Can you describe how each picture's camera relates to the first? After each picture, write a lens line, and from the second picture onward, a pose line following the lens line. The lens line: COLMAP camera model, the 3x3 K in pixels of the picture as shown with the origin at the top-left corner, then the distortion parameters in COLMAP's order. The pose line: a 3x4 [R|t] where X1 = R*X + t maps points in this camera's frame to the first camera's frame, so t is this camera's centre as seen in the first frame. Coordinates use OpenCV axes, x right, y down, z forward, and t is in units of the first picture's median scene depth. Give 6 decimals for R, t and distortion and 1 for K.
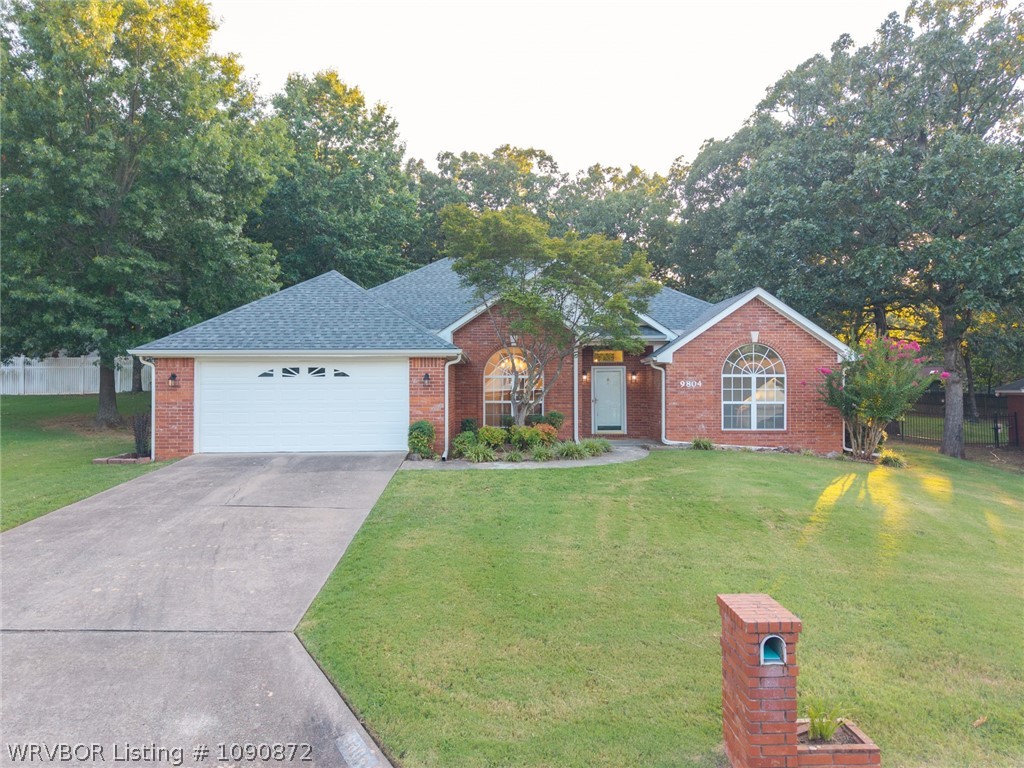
lens RADIAL K [[696.8, 0, 511.5], [0, 696.8, 379.9], [0, 0, 1]] dist [0.066055, -0.101954]
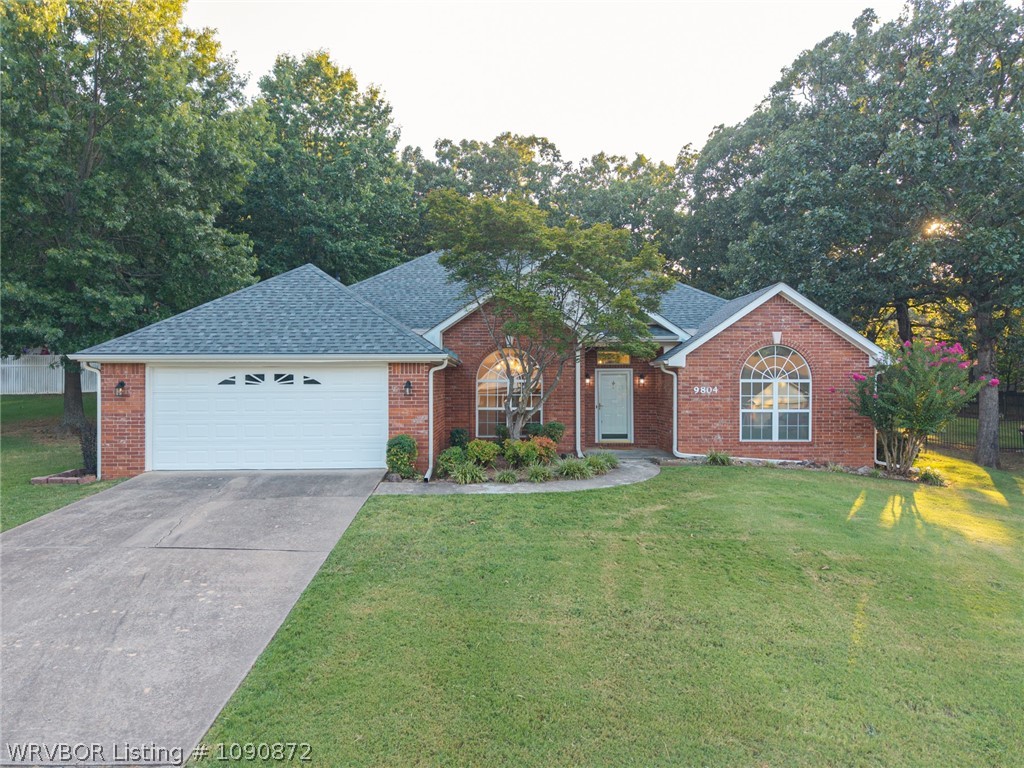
lens RADIAL K [[690.3, 0, 511.9], [0, 690.3, 380.0], [0, 0, 1]] dist [0.047054, -0.059908]
pose [[0.999984, 0.000705, -0.005661, 0.011956], [-0.000634, 0.999920, 0.012596, -0.018008], [0.005669, -0.012592, 0.999905, 0.106912]]
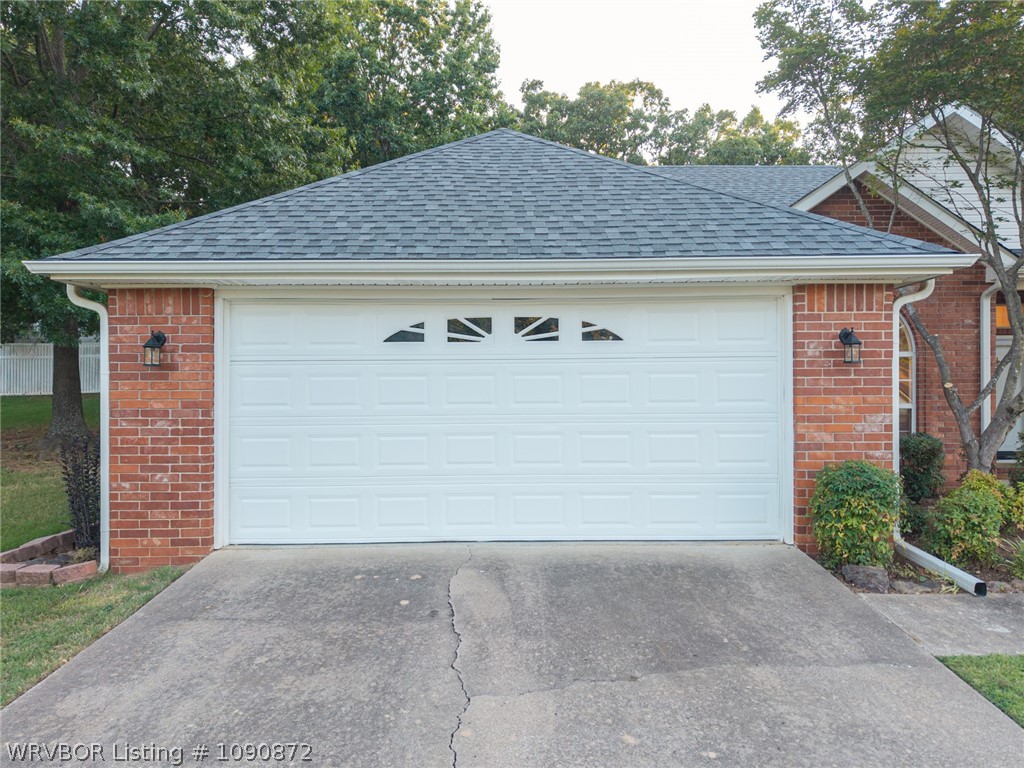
lens RADIAL K [[688.6, 0, 509.7], [0, 688.6, 386.9], [0, 0, 1]] dist [0.043786, -0.049840]
pose [[0.999823, -0.002853, -0.018571, -0.241678], [0.003009, 0.999960, 0.008380, 0.014262], [0.018546, -0.008435, 0.999792, 0.533129]]
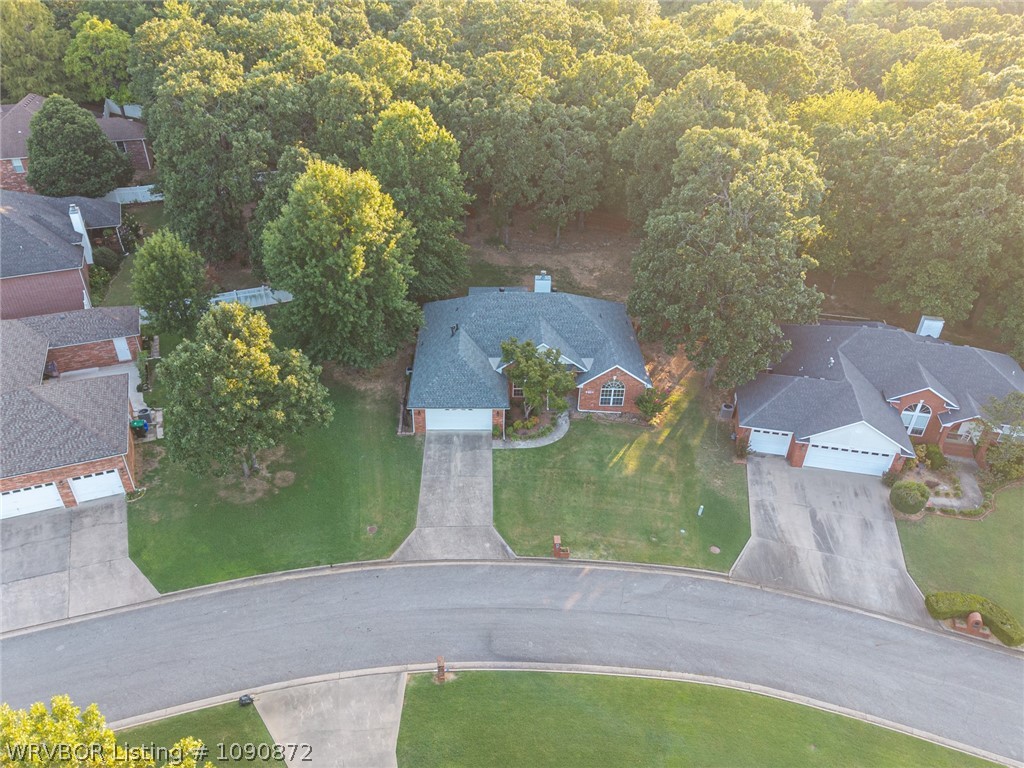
lens RADIAL K [[749.1, 0, 476.3], [0, 749.1, 415.3], [0, 0, 1]] dist [0.030032, -0.032889]
pose [[0.999638, 0.019882, -0.018133, -0.133136], [-0.005278, 0.805651, 0.592367, -1.657459], [0.026386, -0.592057, 0.805464, -1.435726]]
